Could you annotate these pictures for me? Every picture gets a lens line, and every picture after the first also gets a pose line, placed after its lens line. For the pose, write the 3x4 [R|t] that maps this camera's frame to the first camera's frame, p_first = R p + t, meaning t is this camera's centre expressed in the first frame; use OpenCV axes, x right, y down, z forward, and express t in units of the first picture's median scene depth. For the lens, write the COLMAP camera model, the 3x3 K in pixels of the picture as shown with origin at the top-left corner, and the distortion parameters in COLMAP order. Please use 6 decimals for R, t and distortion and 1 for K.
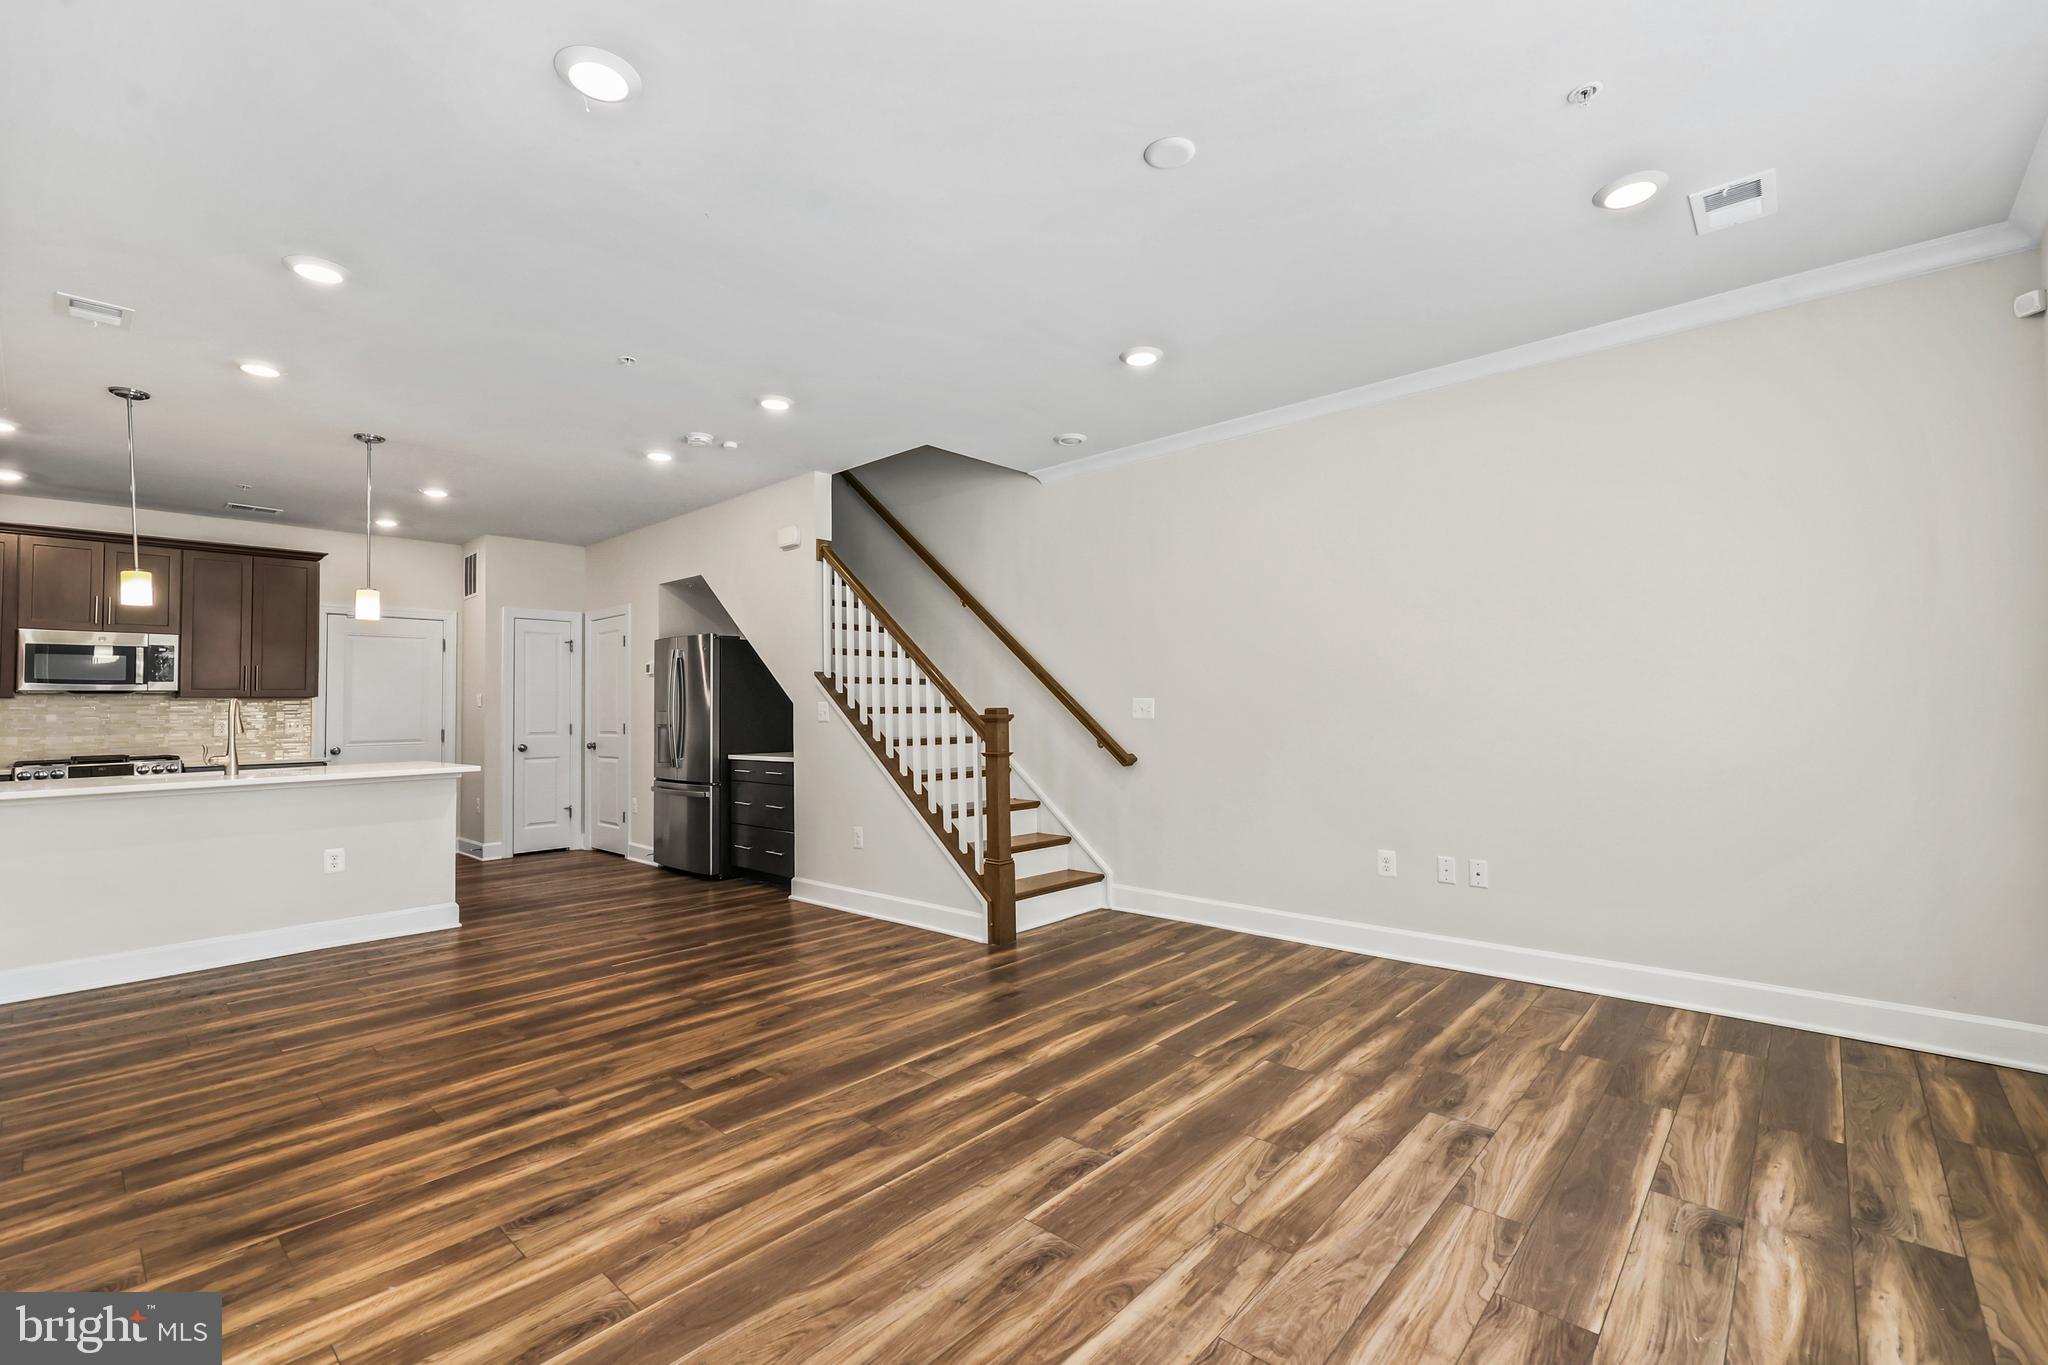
lens RADIAL K [[875.7, 0, 1014.7], [0, 875.7, 665.3], [0, 0, 1]] dist [0.005149, 0.000158]
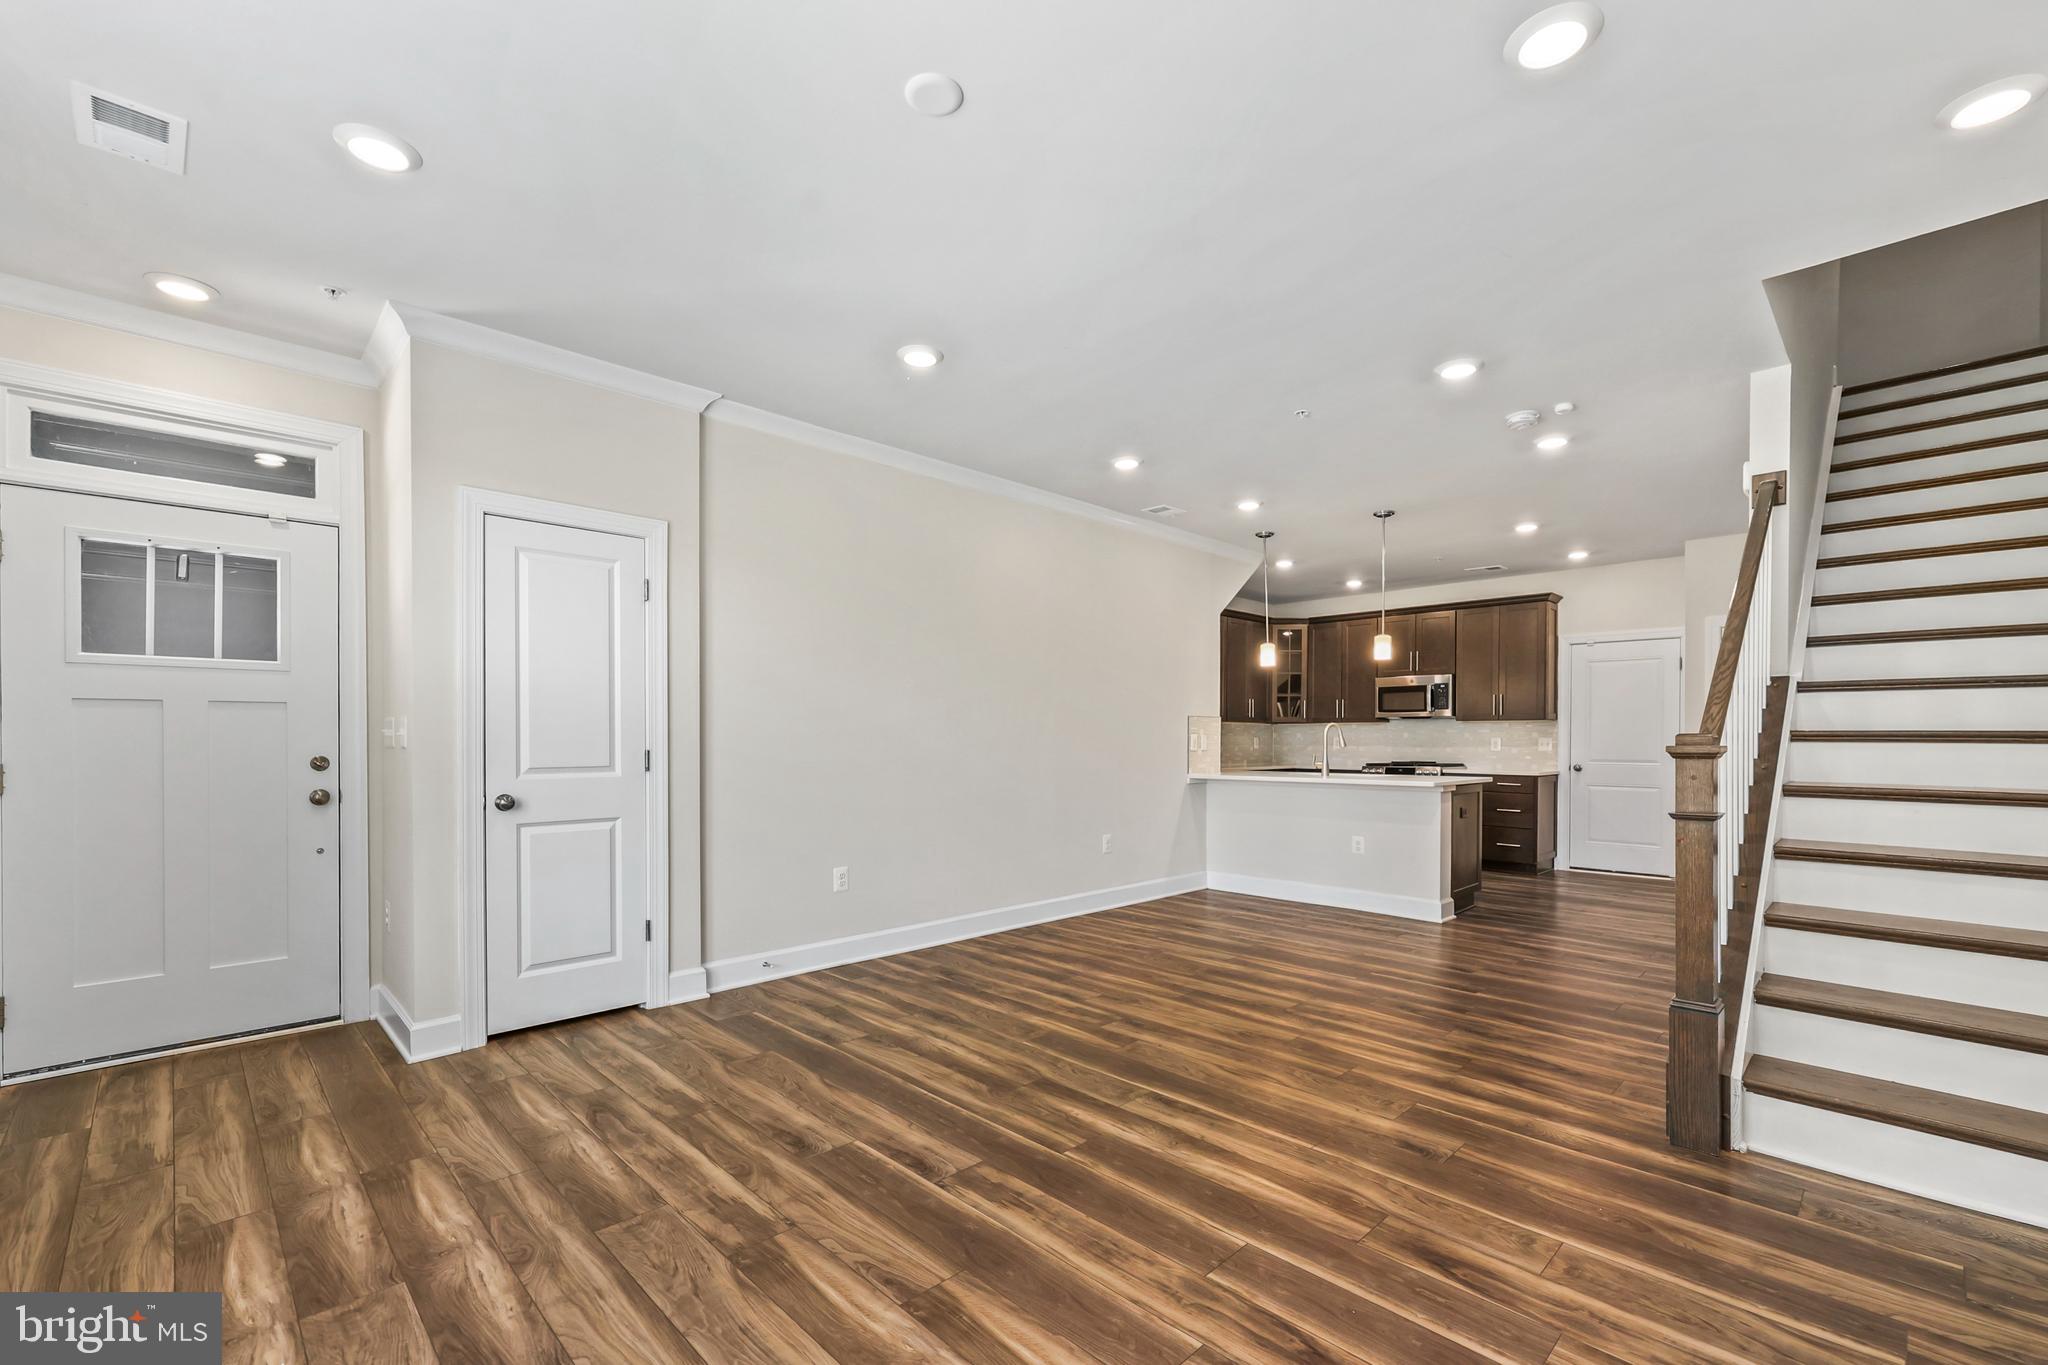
lens RADIAL K [[875.7, 0, 1049.3], [0, 875.7, 743.1], [0, 0, 1]] dist [0.005149, 0.000158]
pose [[-0.042861, 0.018352, -0.998912, 0.719338], [0.050787, 0.998579, 0.016166, 0.031944], [0.997789, -0.050039, -0.043733, 0.785447]]
